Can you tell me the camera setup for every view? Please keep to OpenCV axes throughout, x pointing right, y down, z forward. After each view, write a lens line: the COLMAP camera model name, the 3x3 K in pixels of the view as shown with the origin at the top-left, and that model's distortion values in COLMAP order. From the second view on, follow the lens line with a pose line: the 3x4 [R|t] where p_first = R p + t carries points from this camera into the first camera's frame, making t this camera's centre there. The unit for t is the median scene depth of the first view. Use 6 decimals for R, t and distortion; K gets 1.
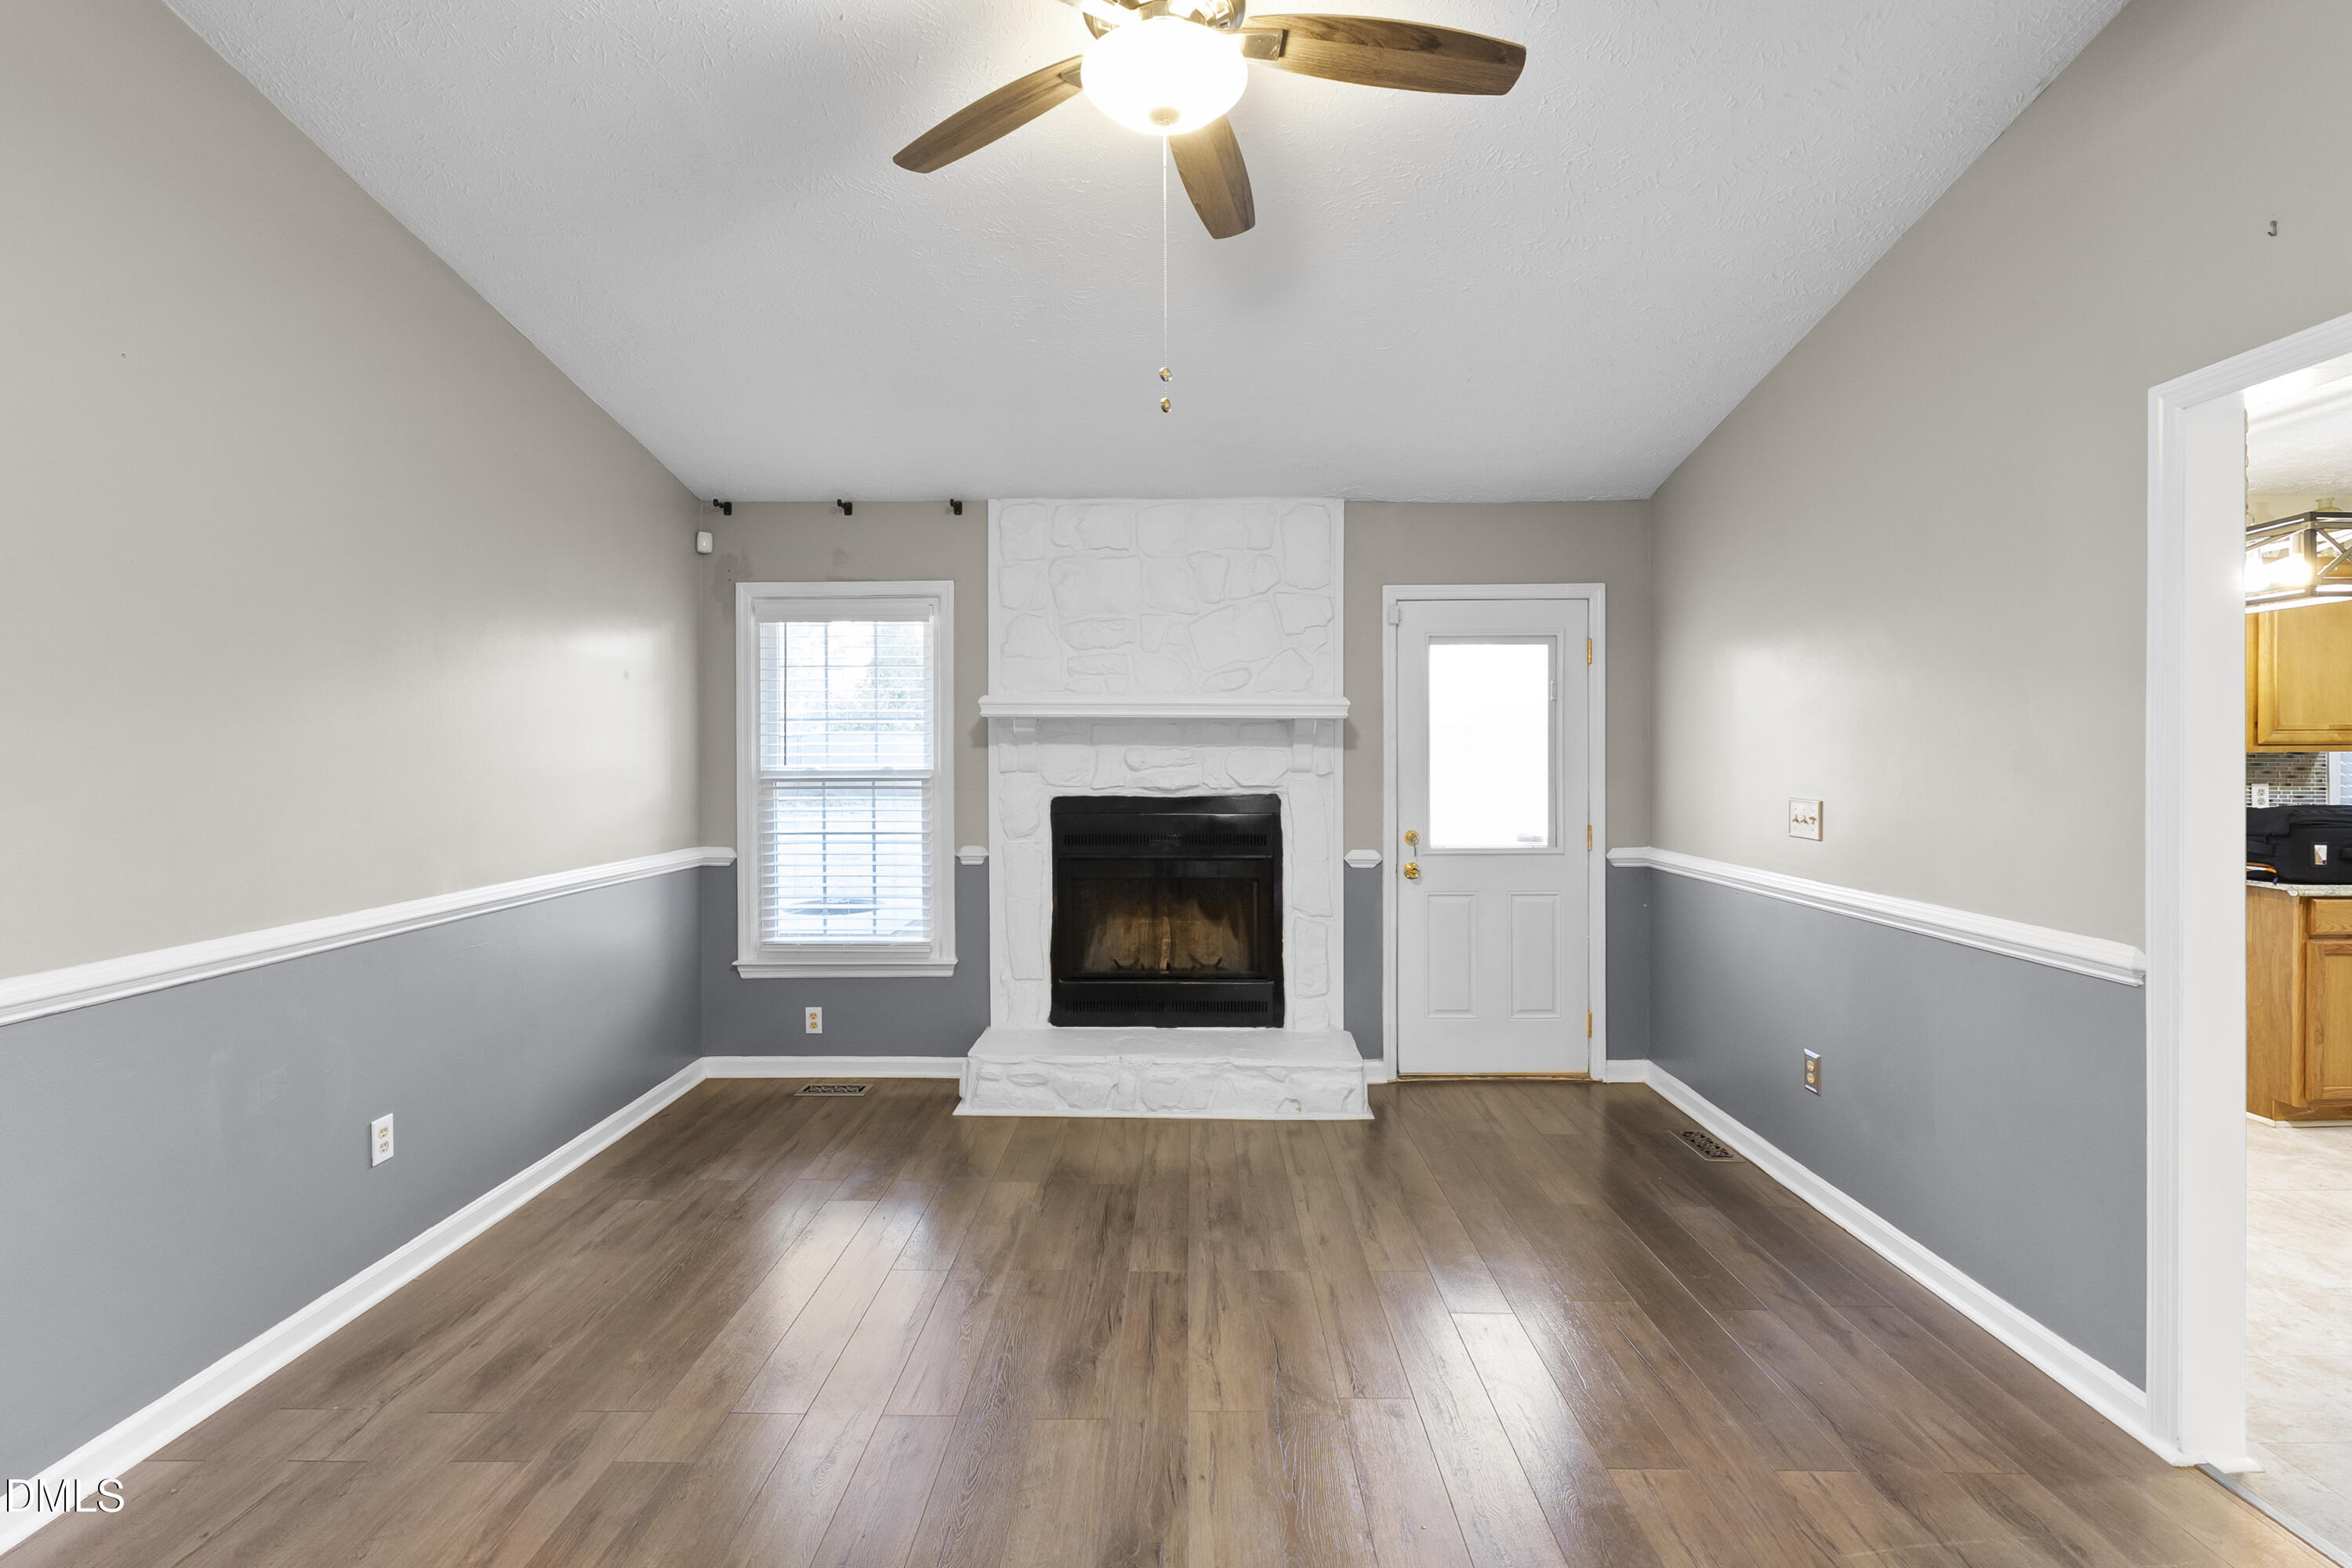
lens RADIAL K [[1044.0, 0, 1174.1], [0, 1044.0, 752.4], [0, 0, 1]] dist [-0.001437, 0.000245]
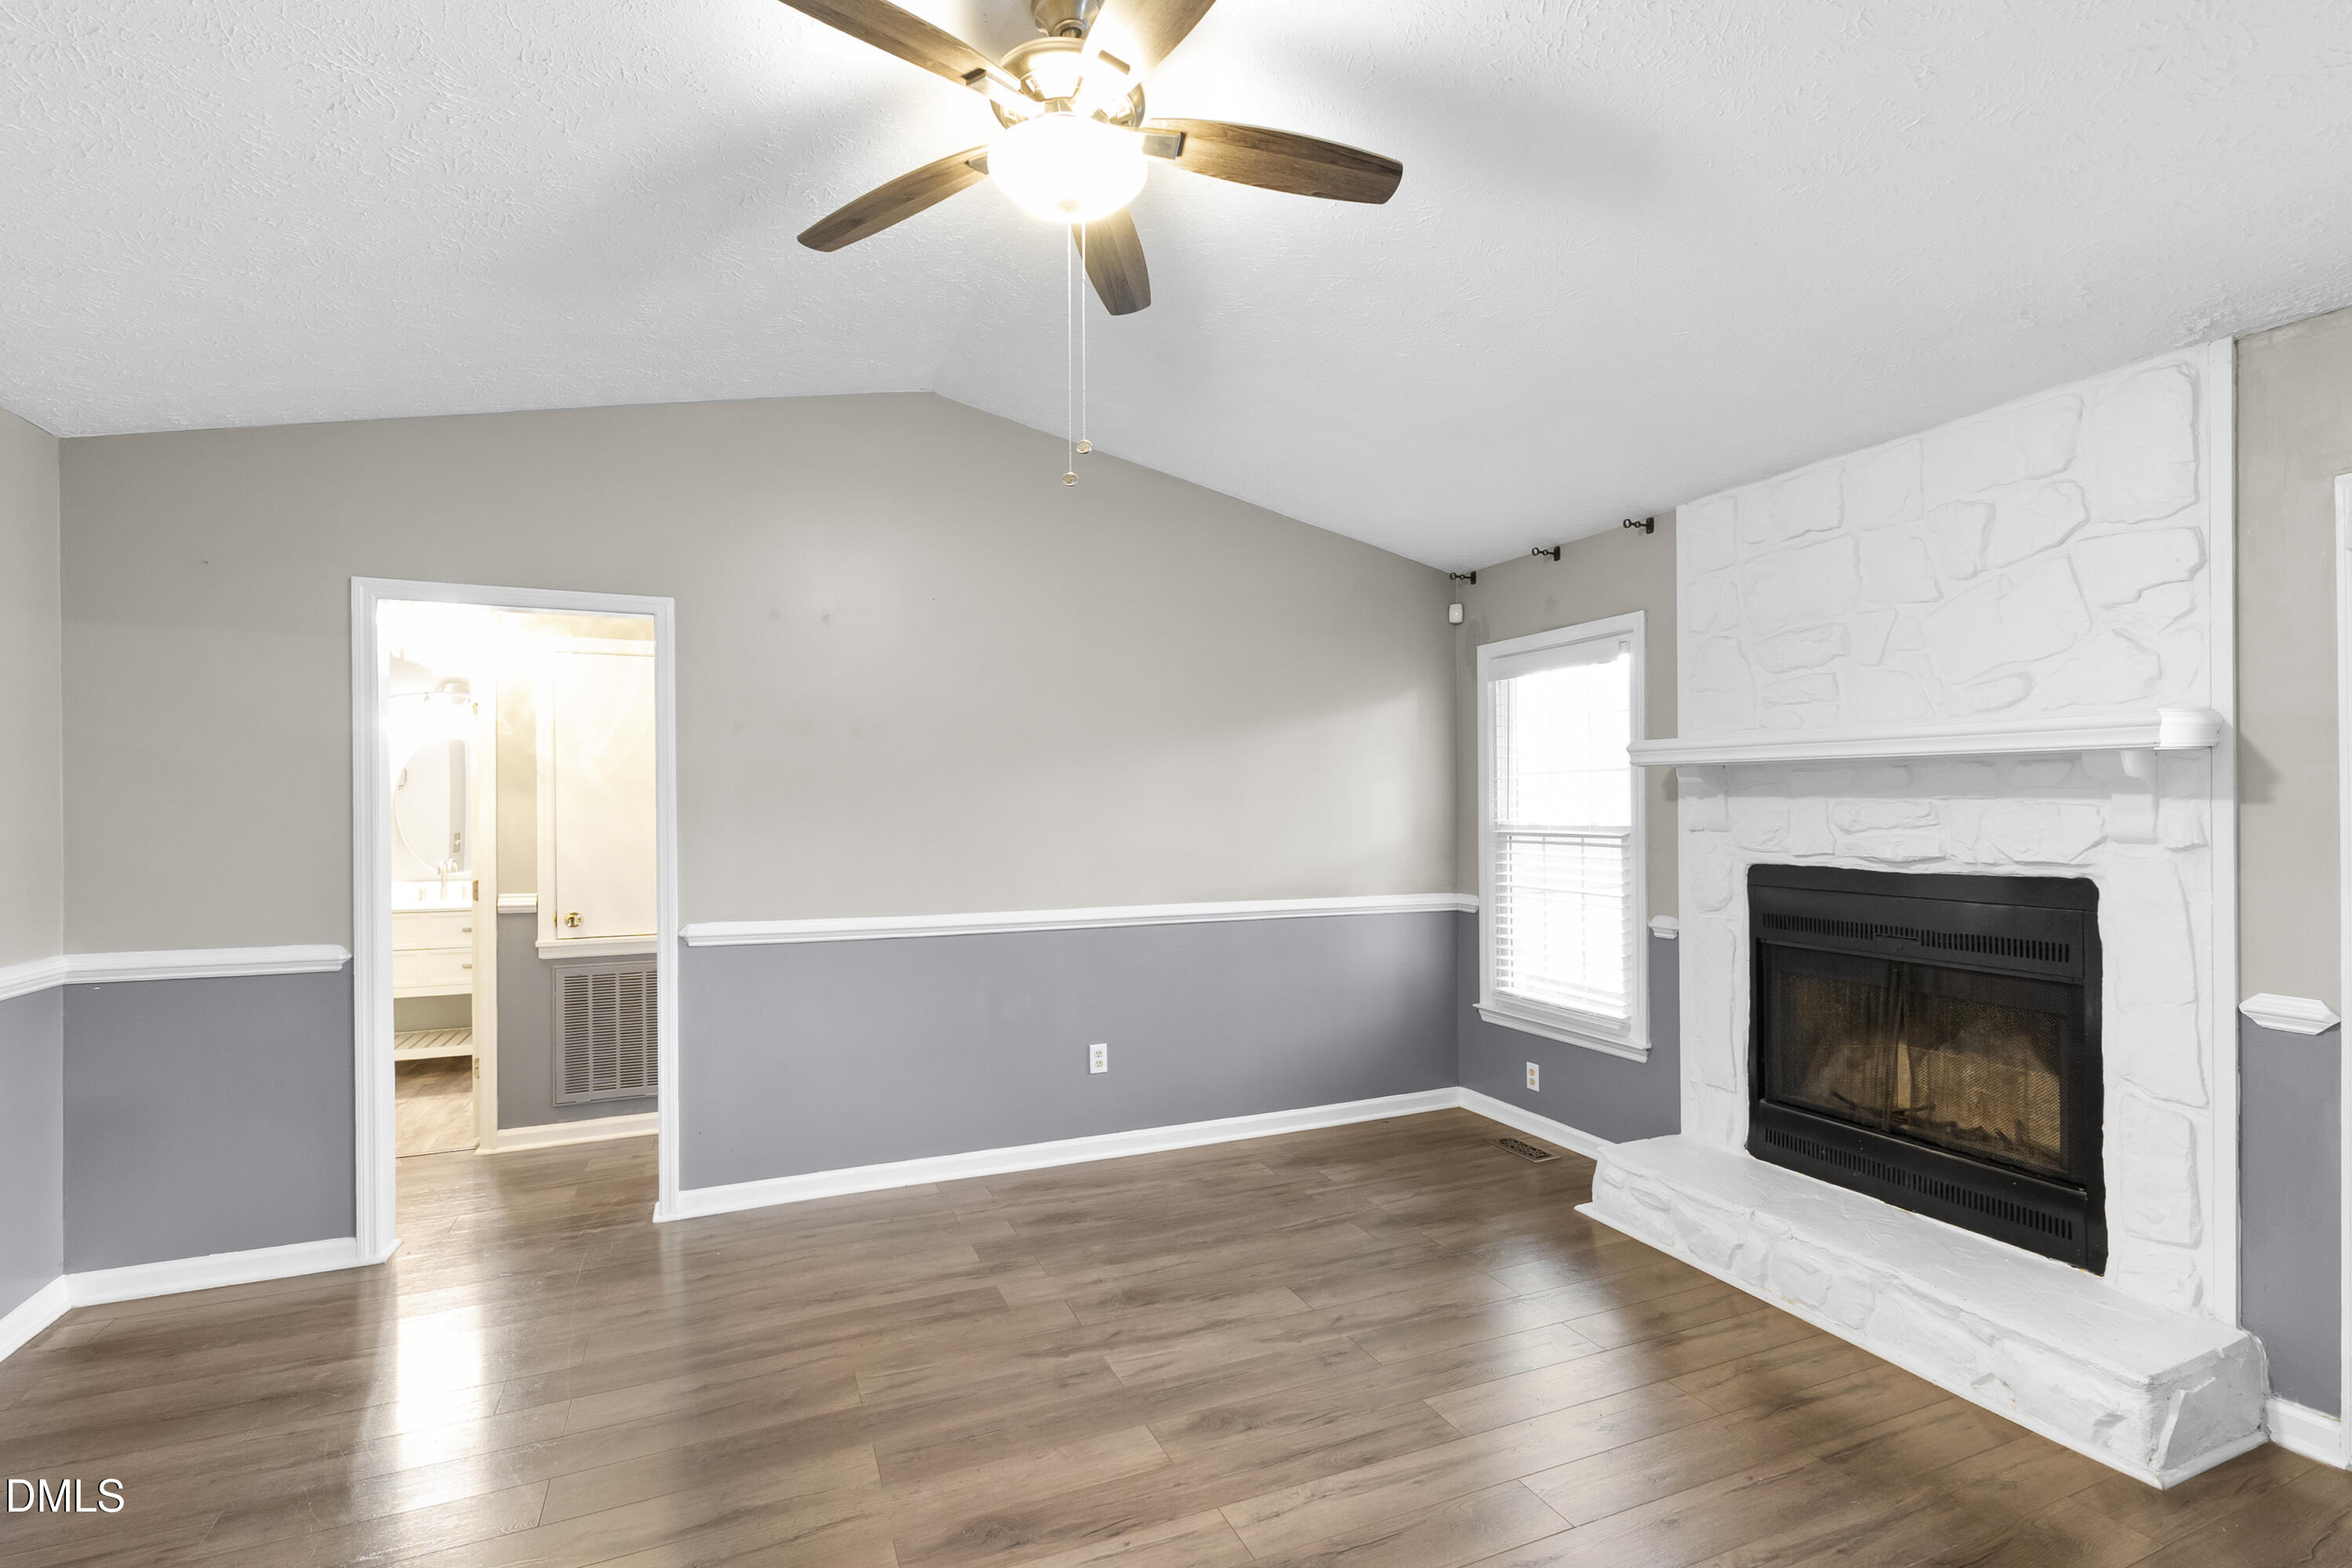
lens RADIAL K [[1045.8, 0, 1176.5], [0, 1045.8, 803.1], [0, 0, 1]] dist [-0.009150, 0.000125]
pose [[0.411470, -0.001442, -0.911422, 0.424711], [0.001286, 0.999999, -0.001002, -0.002799], [0.911422, -0.000760, 0.411472, 0.285928]]
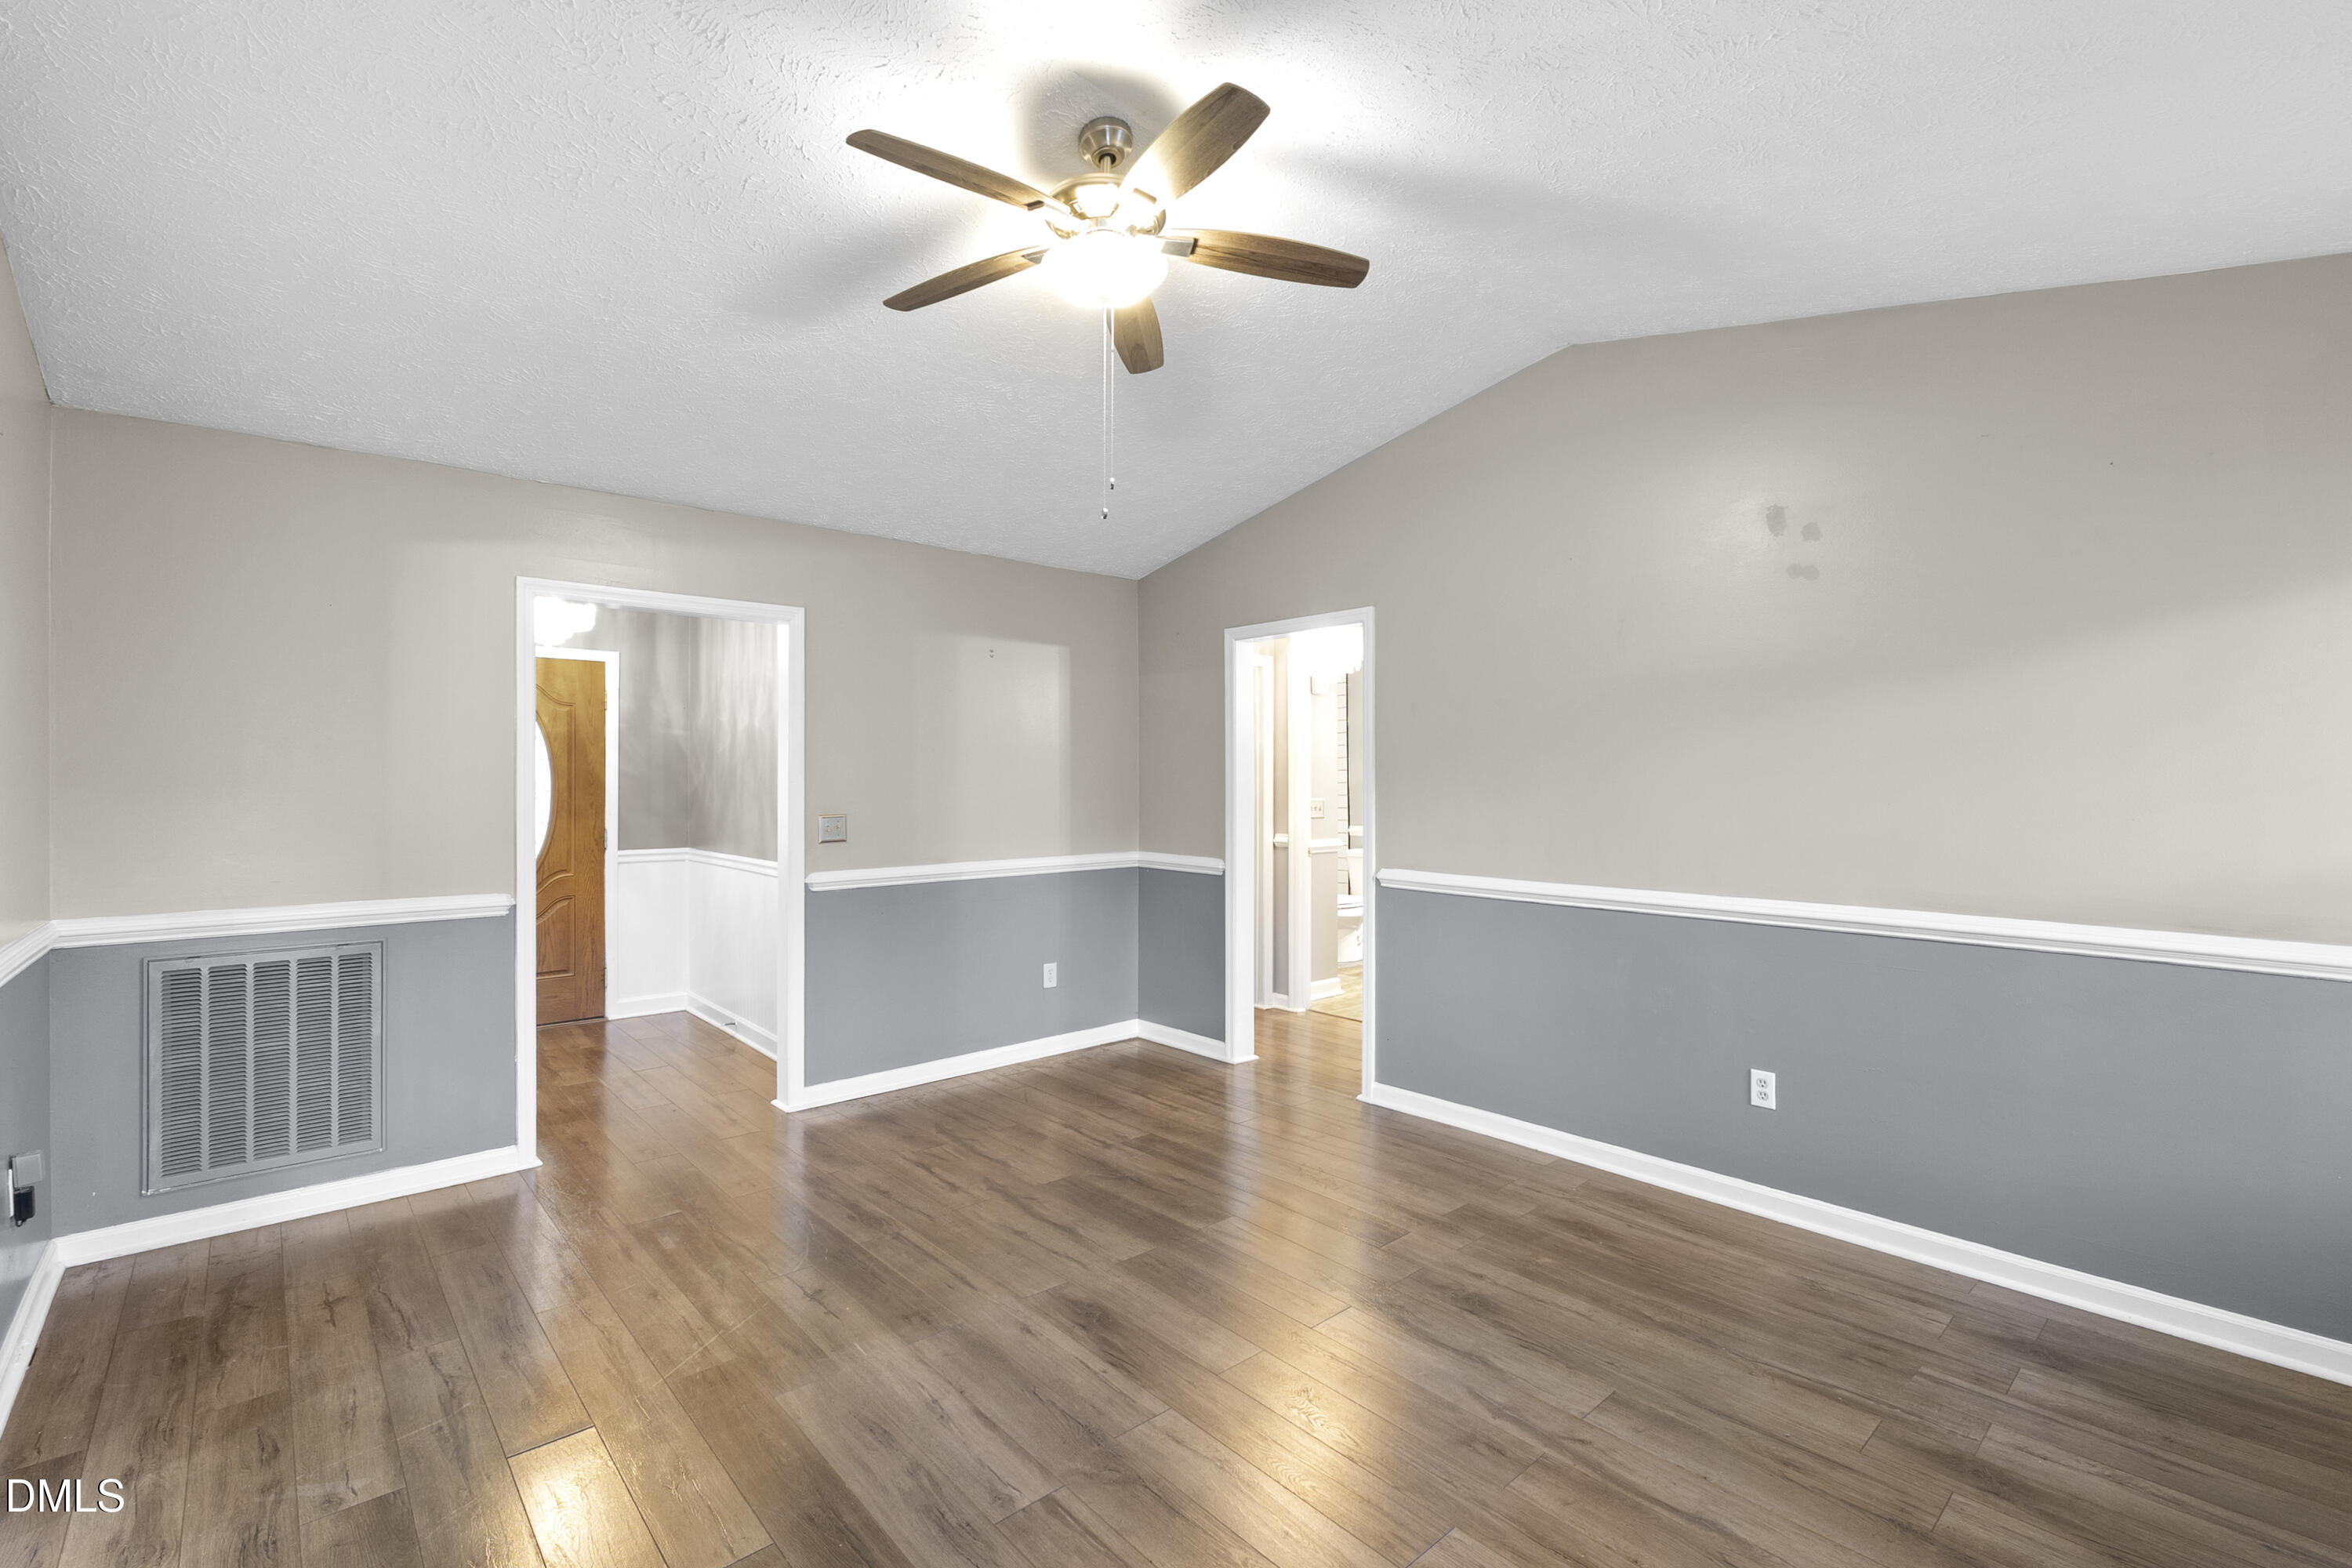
lens RADIAL K [[1036.3, 0, 1171.9], [0, 1036.3, 770.0], [0, 0, 1]] dist [-0.002156, -0.000493]
pose [[-0.737448, -0.001744, -0.675402, 0.351771], [0.002419, 0.999983, -0.005223, 0.000206], [0.675400, -0.005486, -0.737431, 0.872158]]
